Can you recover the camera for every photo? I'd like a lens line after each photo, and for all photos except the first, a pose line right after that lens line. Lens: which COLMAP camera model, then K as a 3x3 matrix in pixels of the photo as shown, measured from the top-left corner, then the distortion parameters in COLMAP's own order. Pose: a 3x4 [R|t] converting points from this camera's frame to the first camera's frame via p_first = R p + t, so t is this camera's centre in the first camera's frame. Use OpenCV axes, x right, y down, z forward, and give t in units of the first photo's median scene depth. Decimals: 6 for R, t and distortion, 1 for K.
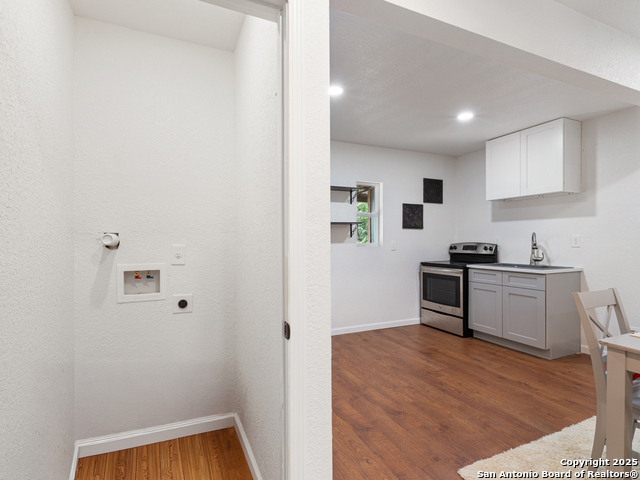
lens RADIAL K [[331.2, 0, 320.0], [0, 331.2, 240.1], [0, 0, 1]] dist [0.000576, 0.000455]
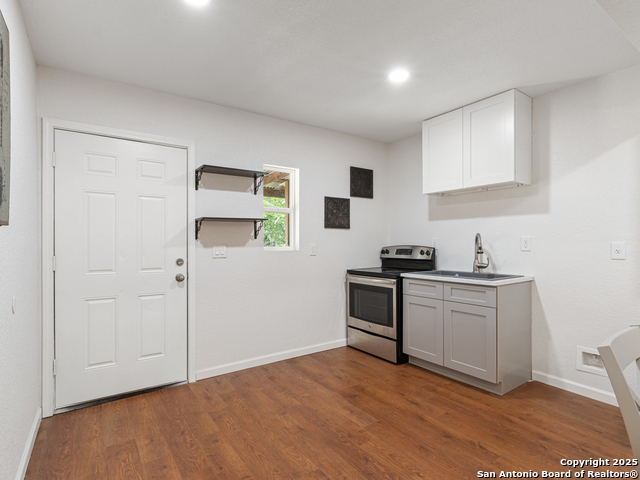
lens RADIAL K [[331.2, 0, 319.7], [0, 331.2, 241.1], [0, 0, 1]] dist [0.000576, 0.000455]
pose [[0.983508, 0.000375, 0.180863, 0.118777], [0.000541, 0.999987, -0.005018, 0.000553], [-0.180862, 0.005034, 0.983496, 0.278076]]
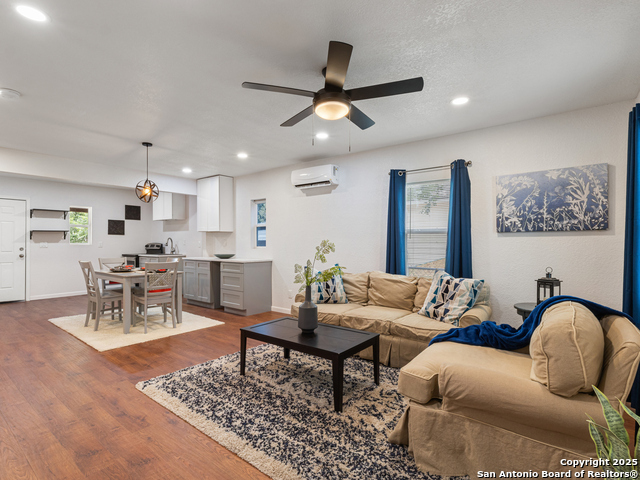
lens RADIAL K [[331.2, 0, 322.0], [0, 331.2, 243.0], [0, 0, 1]] dist [0.000576, 0.000455]
pose [[0.902623, 0.006586, 0.430381, 0.636189], [-0.007028, 0.999975, -0.000563, 0.001526], [-0.430374, -0.002516, 0.902647, -1.236421]]
